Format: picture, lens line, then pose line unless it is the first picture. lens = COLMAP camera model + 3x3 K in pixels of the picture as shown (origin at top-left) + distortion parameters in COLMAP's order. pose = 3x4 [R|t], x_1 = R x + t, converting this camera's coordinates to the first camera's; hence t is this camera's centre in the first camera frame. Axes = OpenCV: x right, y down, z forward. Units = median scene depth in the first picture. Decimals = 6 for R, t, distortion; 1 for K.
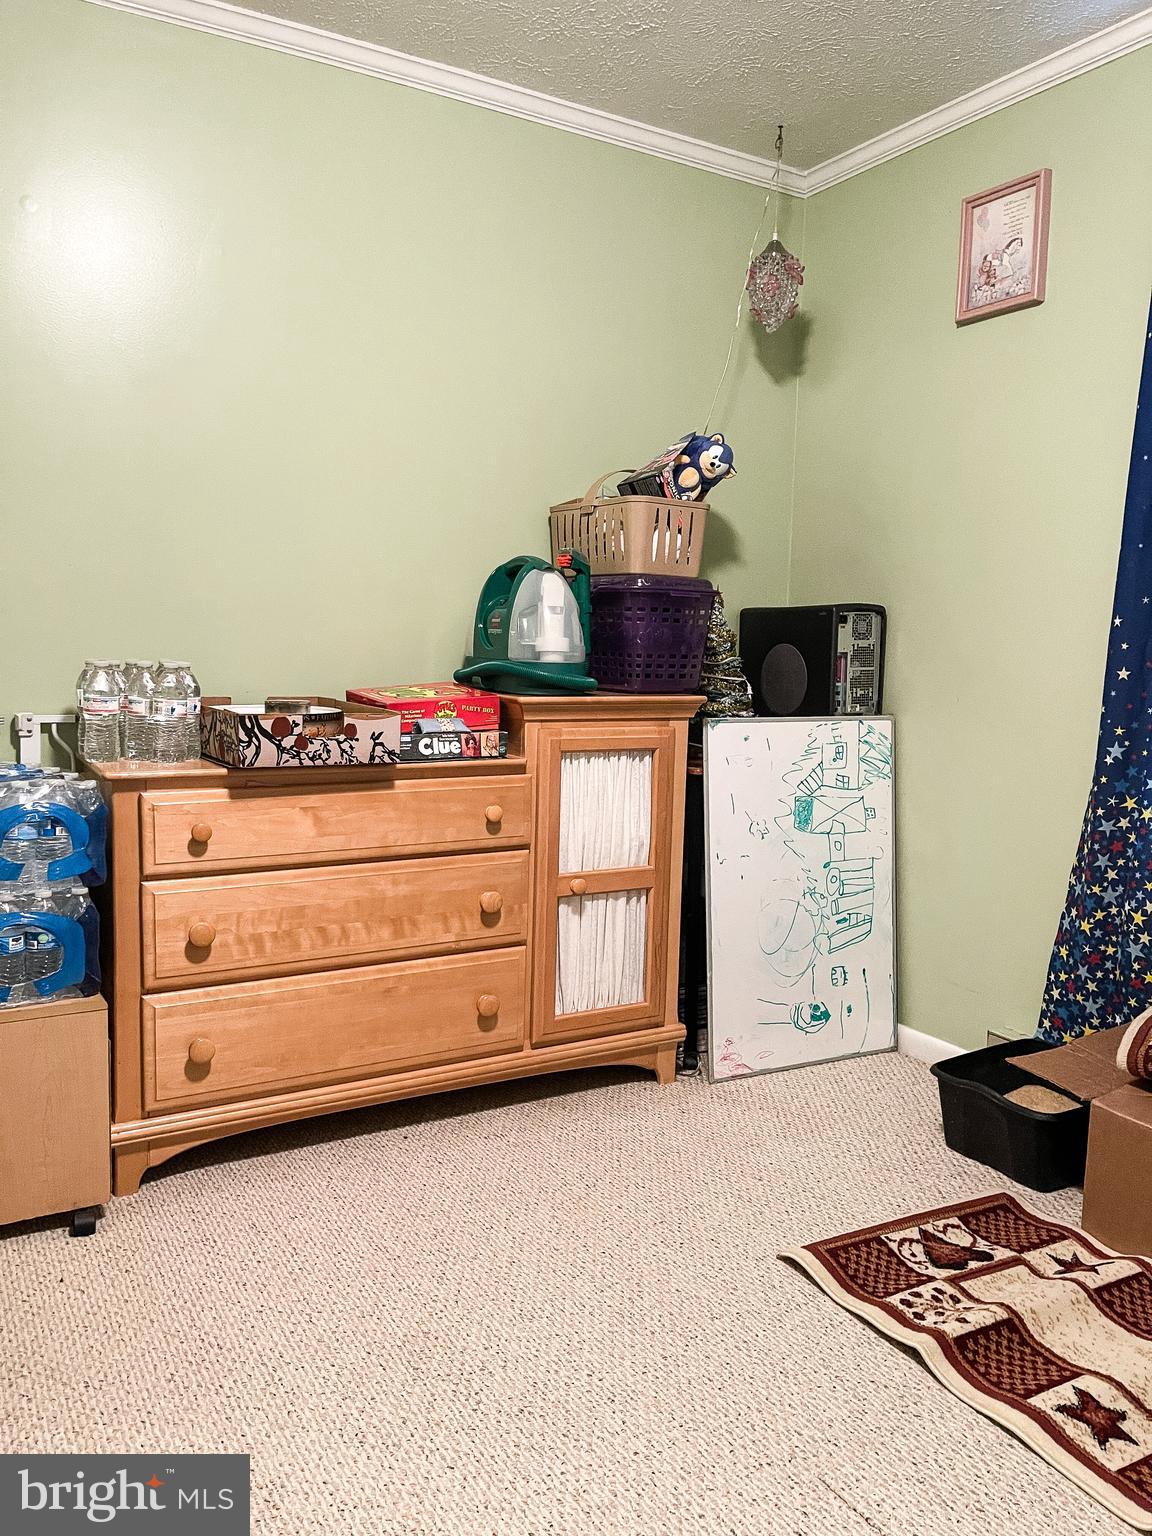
lens RADIAL K [[1150.3, 0, 582.0], [0, 1150.3, 764.9], [0, 0, 1]] dist [0.065444, -0.083553]
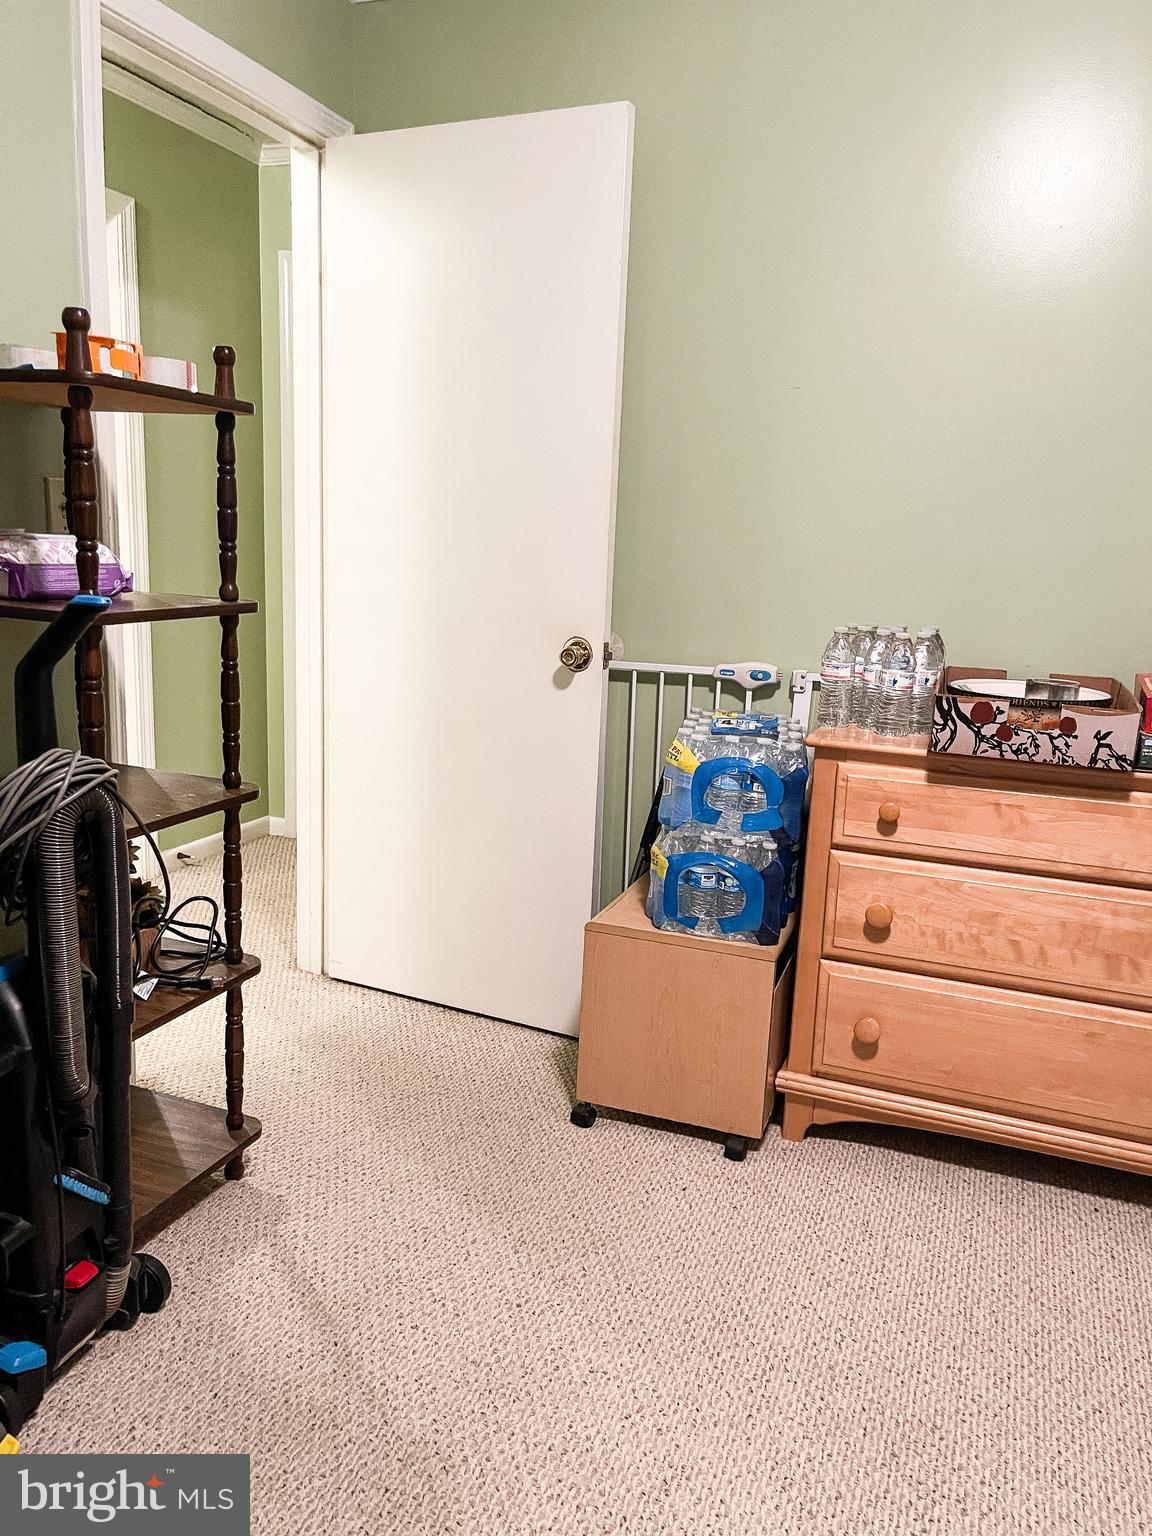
lens RADIAL K [[1150.3, 0, 573.6], [0, 1150.3, 762.6], [0, 0, 1]] dist [0.065444, -0.083553]
pose [[0.636765, 0.149378, -0.756450, 0.224355], [-0.110923, 0.988597, 0.101848, -0.050756], [0.763037, 0.019054, 0.646073, 0.174128]]
